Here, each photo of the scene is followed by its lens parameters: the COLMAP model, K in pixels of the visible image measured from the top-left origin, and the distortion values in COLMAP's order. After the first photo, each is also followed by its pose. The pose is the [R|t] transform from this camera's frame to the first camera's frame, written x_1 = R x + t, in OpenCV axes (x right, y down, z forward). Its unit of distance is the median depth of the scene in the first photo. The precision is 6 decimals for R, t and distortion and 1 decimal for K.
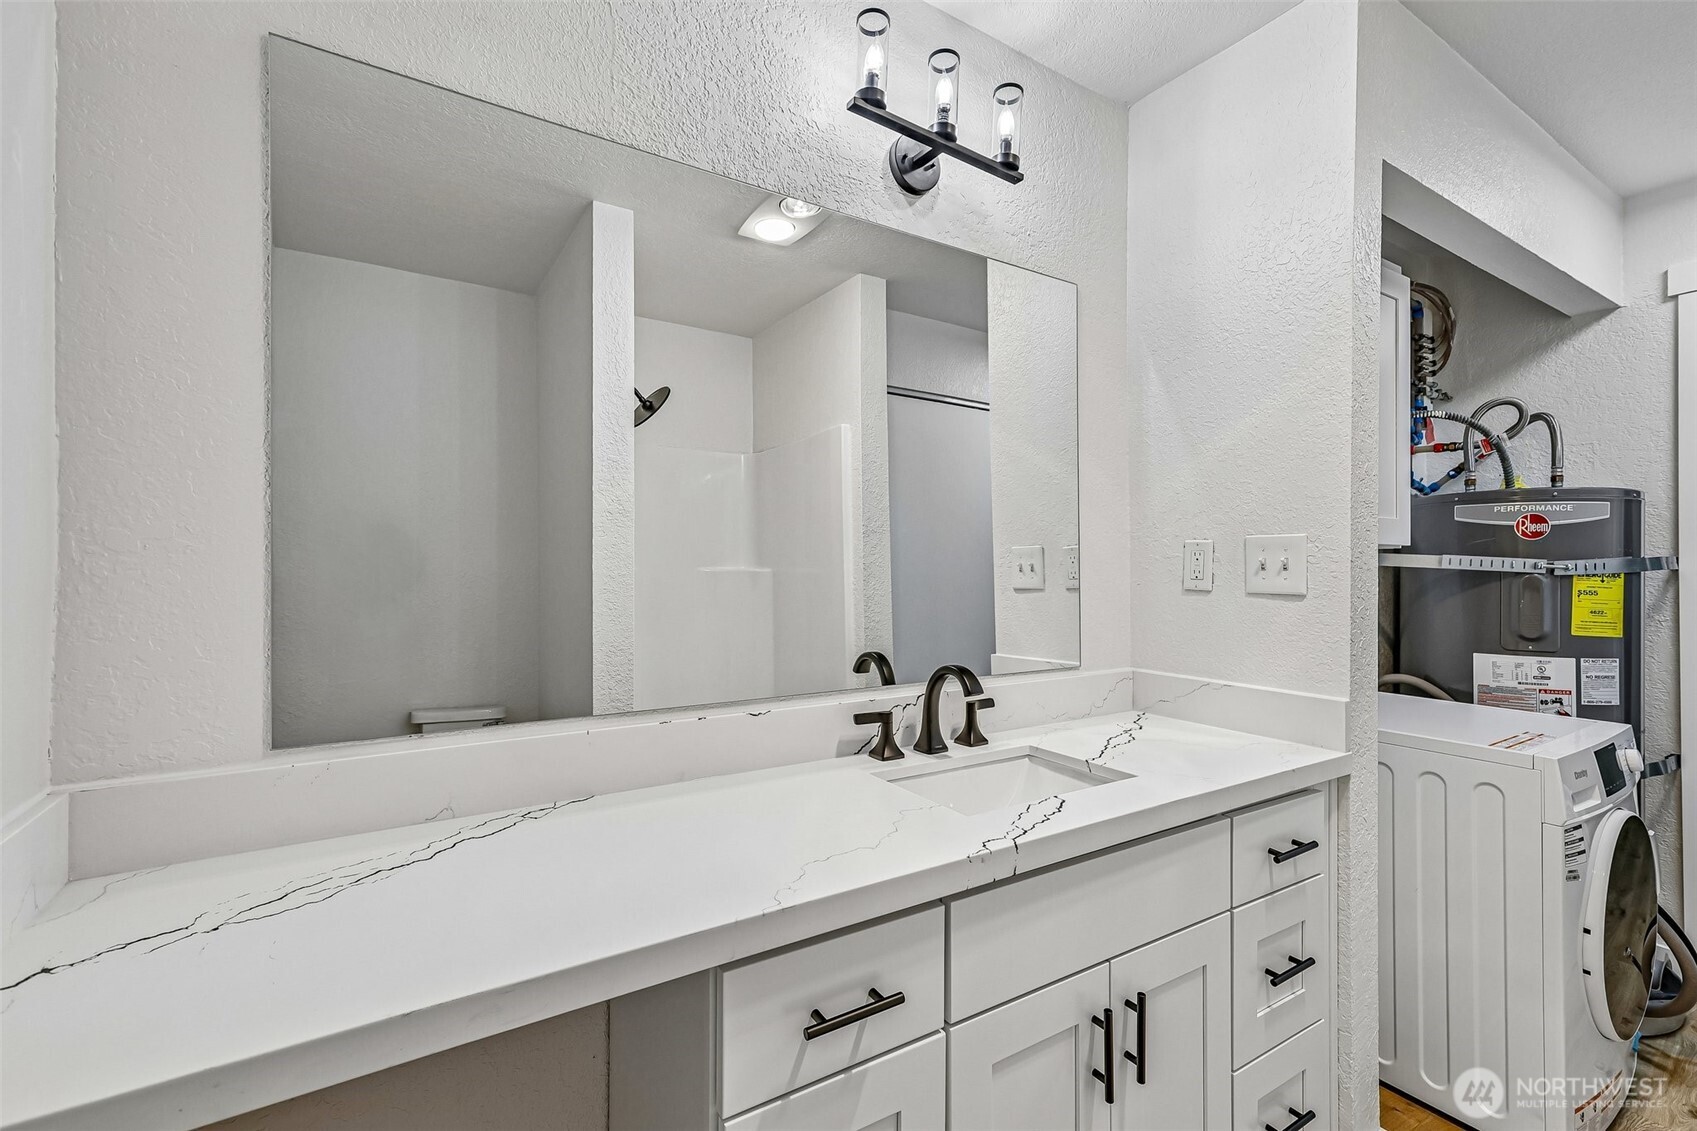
lens RADIAL K [[754.3, 0, 866.7], [0, 754.3, 561.0], [0, 0, 1]] dist [0.001855, 0.000183]
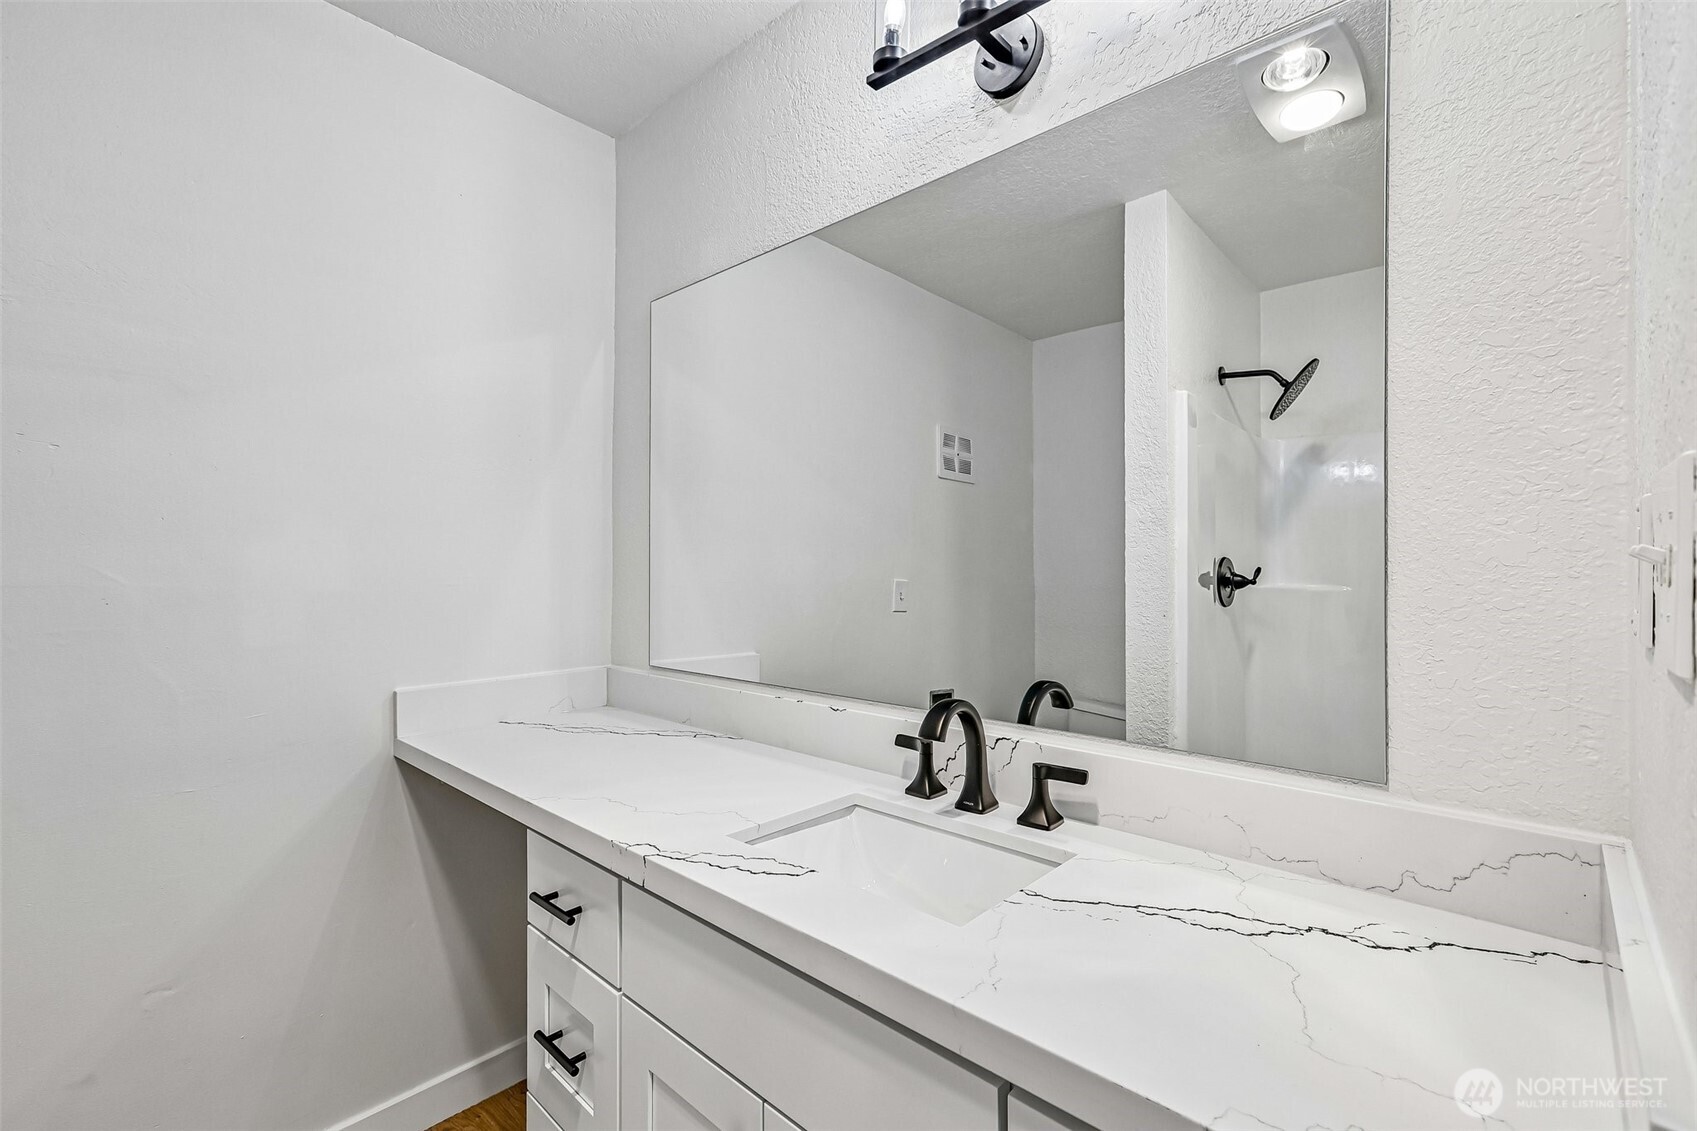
lens RADIAL K [[754.3, 0, 866.7], [0, 754.3, 561.0], [0, 0, 1]] dist [0.001855, 0.000183]
pose [[0.244520, -0.015264, -0.969524, 0.859669], [0.003406, 0.999883, -0.014882, 0.007763], [0.969638, 0.000336, 0.244543, 0.736801]]
